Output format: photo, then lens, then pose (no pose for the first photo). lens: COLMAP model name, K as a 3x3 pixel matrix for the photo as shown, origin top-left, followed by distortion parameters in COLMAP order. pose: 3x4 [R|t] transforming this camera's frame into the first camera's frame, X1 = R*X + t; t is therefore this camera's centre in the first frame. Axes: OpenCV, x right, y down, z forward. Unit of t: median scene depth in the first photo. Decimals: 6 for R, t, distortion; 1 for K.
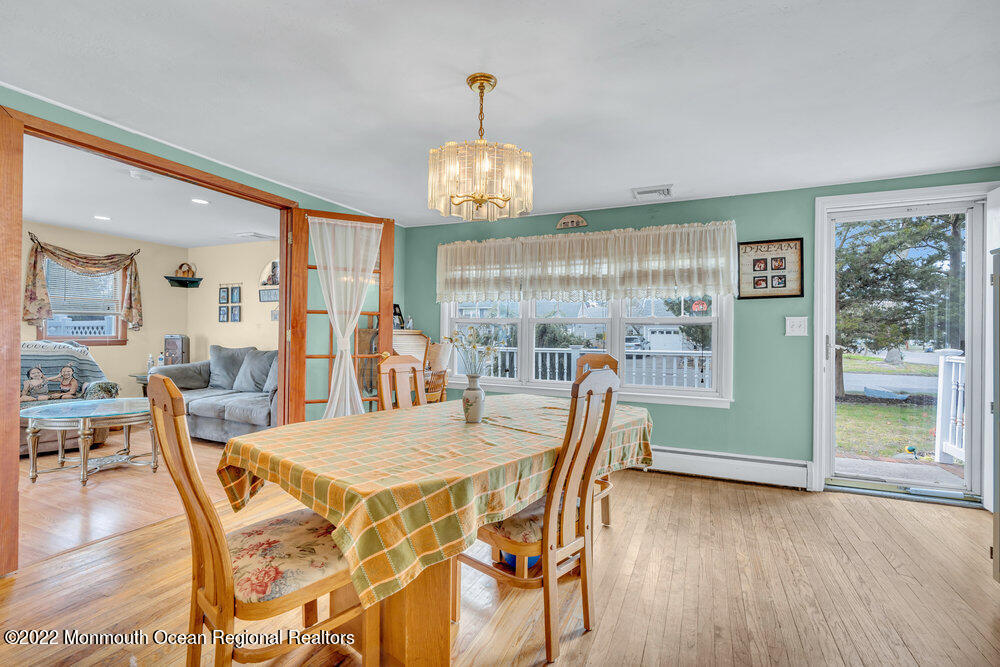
lens RADIAL K [[462.4, 0, 500.0], [0, 462.4, 333.5], [0, 0, 1]] dist [-0.002652, 0.000149]
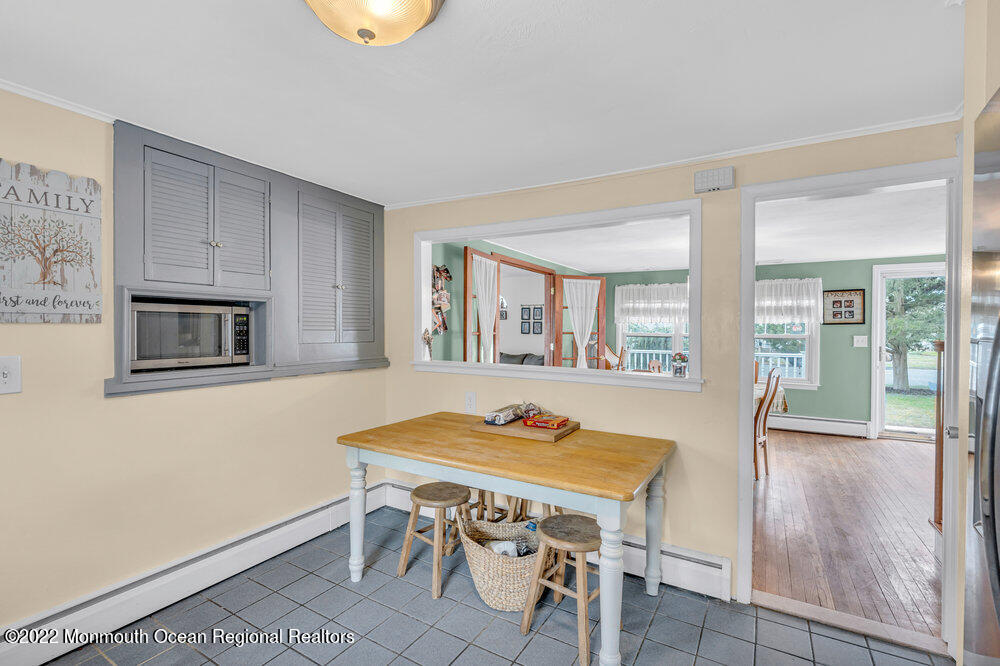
lens RADIAL K [[453.8, 0, 500.0], [0, 453.8, 333.0], [0, 0, 1]] dist [-0.002327, 0.000085]
pose [[0.994626, -0.002190, -0.103506, -0.473316], [0.003138, 0.999955, 0.008990, -0.062367], [0.103482, -0.009267, 0.994588, -0.746050]]
